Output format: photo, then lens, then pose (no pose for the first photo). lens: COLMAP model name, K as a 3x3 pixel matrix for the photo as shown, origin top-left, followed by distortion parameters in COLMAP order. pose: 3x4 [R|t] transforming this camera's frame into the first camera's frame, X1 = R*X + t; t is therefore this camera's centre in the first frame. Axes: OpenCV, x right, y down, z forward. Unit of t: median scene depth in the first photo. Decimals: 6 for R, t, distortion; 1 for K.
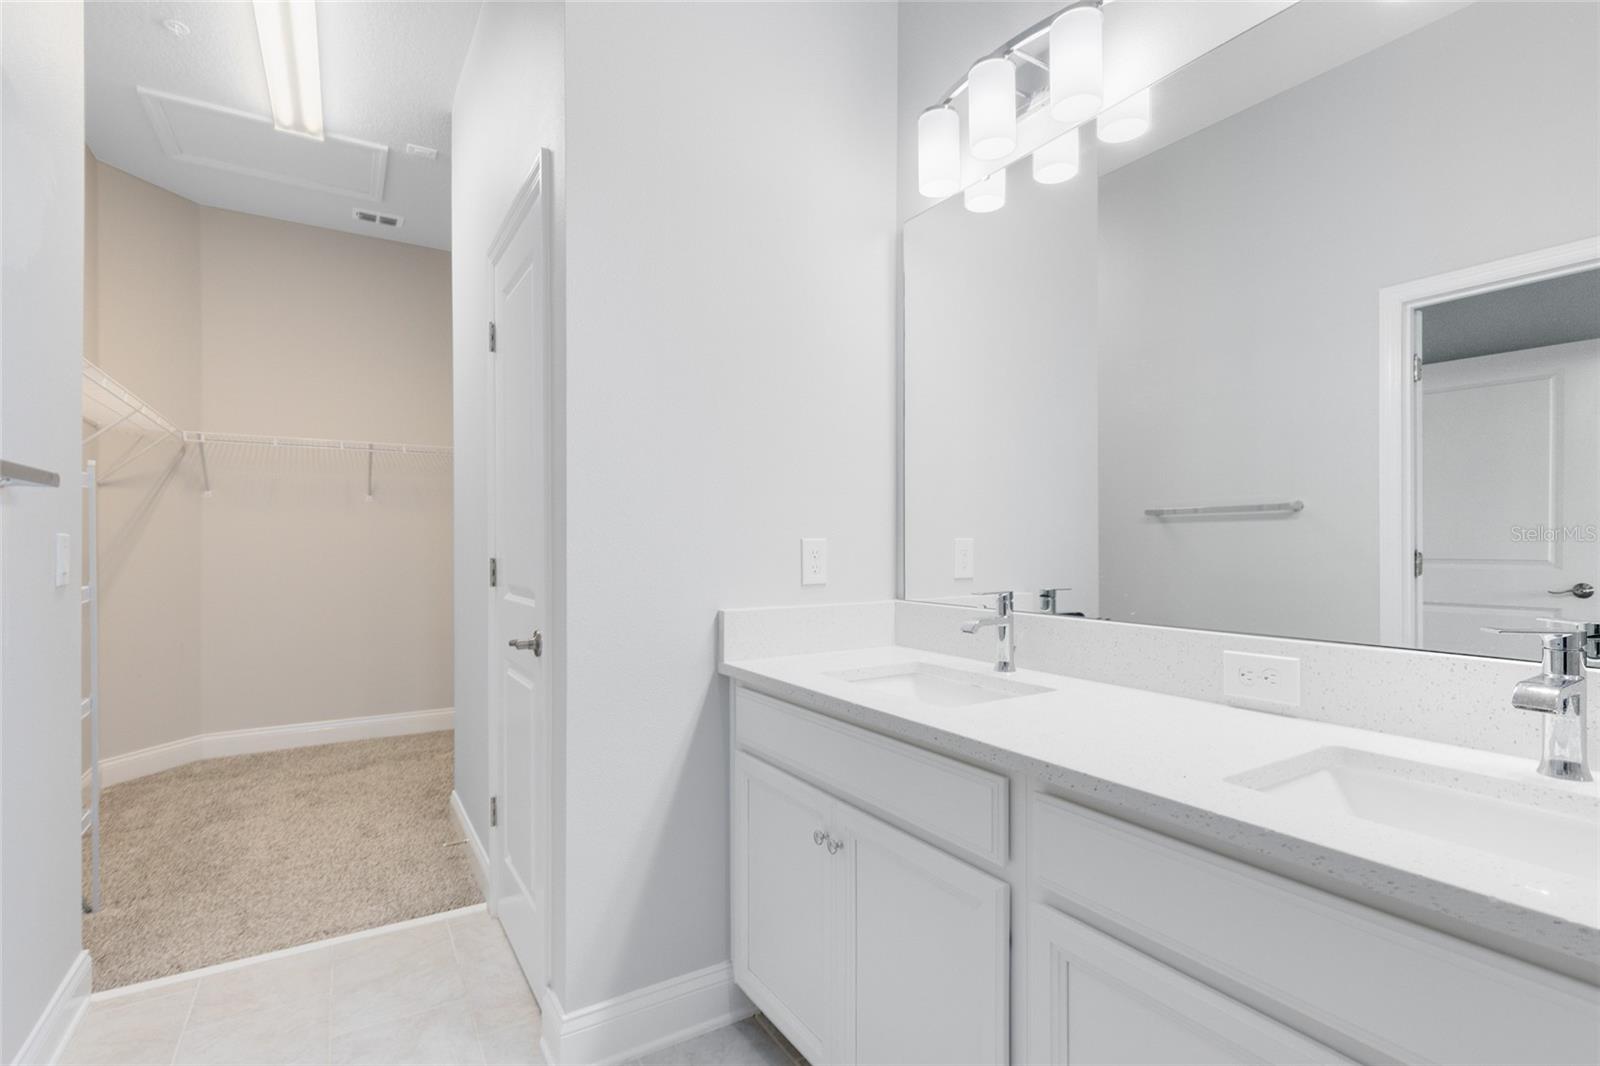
lens RADIAL K [[728.4, 0, 802.2], [0, 728.4, 529.6], [0, 0, 1]] dist [0.005125, 0.000249]
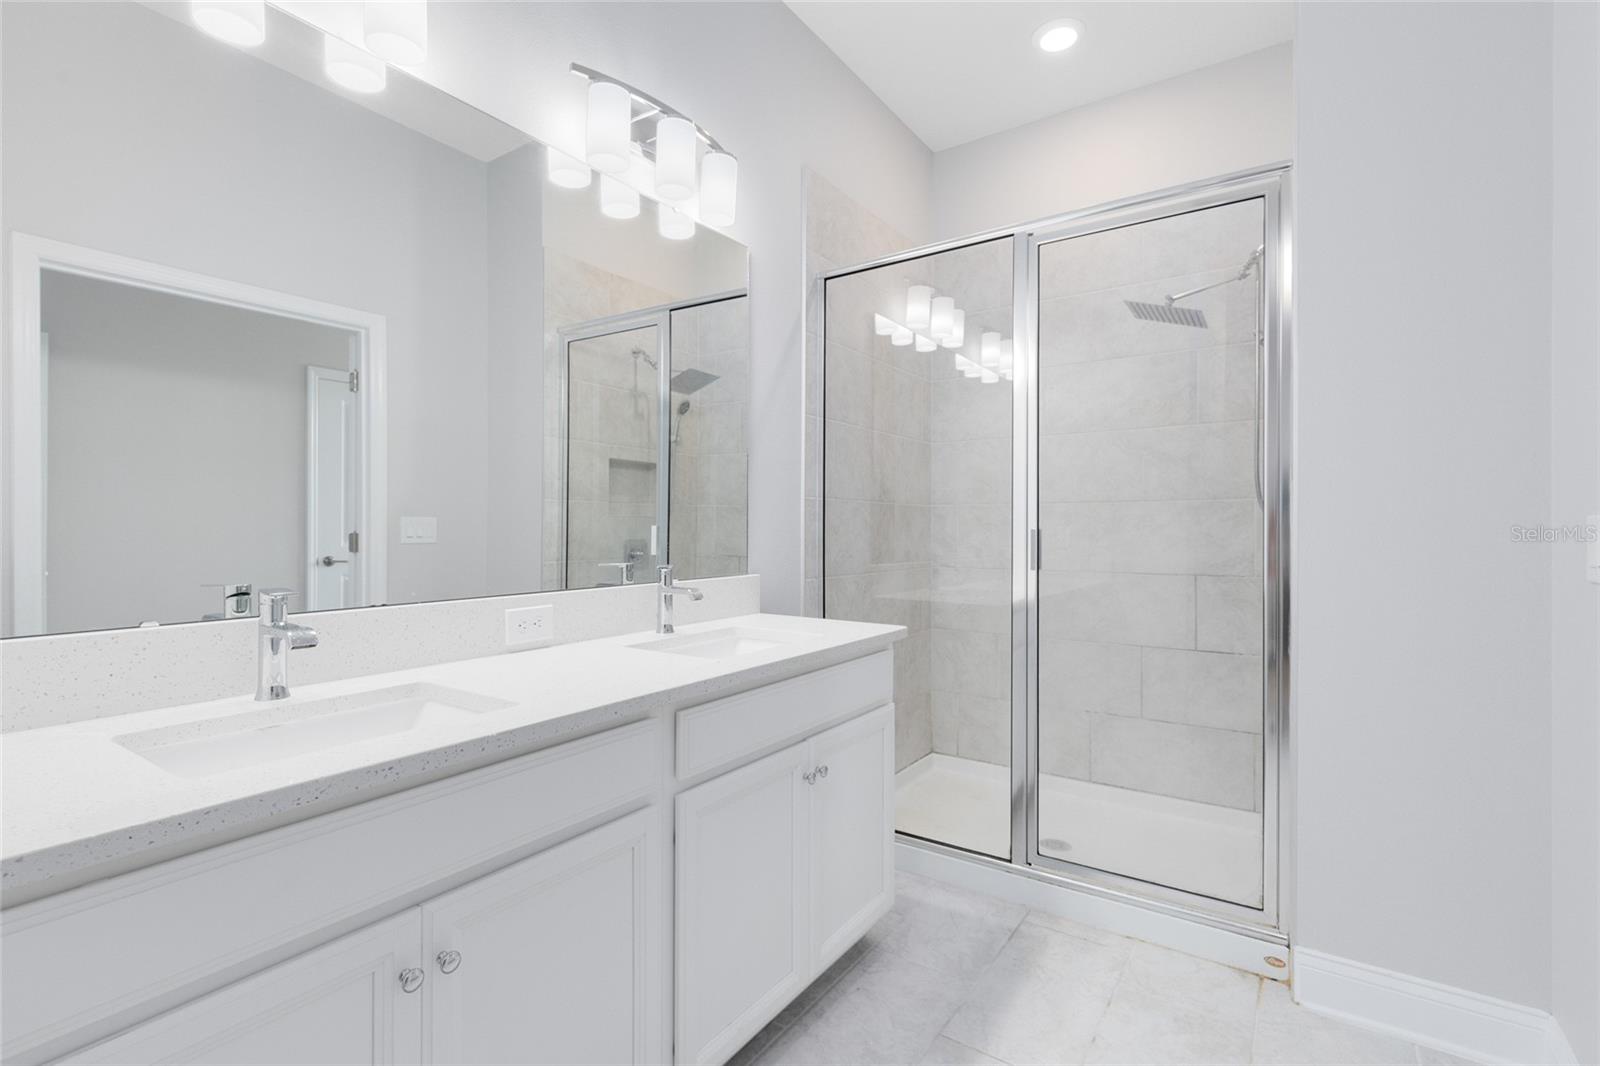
lens RADIAL K [[728.4, 0, 802.2], [0, 728.4, 529.6], [0, 0, 1]] dist [0.005125, 0.000249]
pose [[-0.391638, -0.000622, 0.920119, -0.771019], [-0.012233, 0.999915, -0.004531, 0.030323], [-0.920038, -0.013031, -0.391613, 1.052227]]
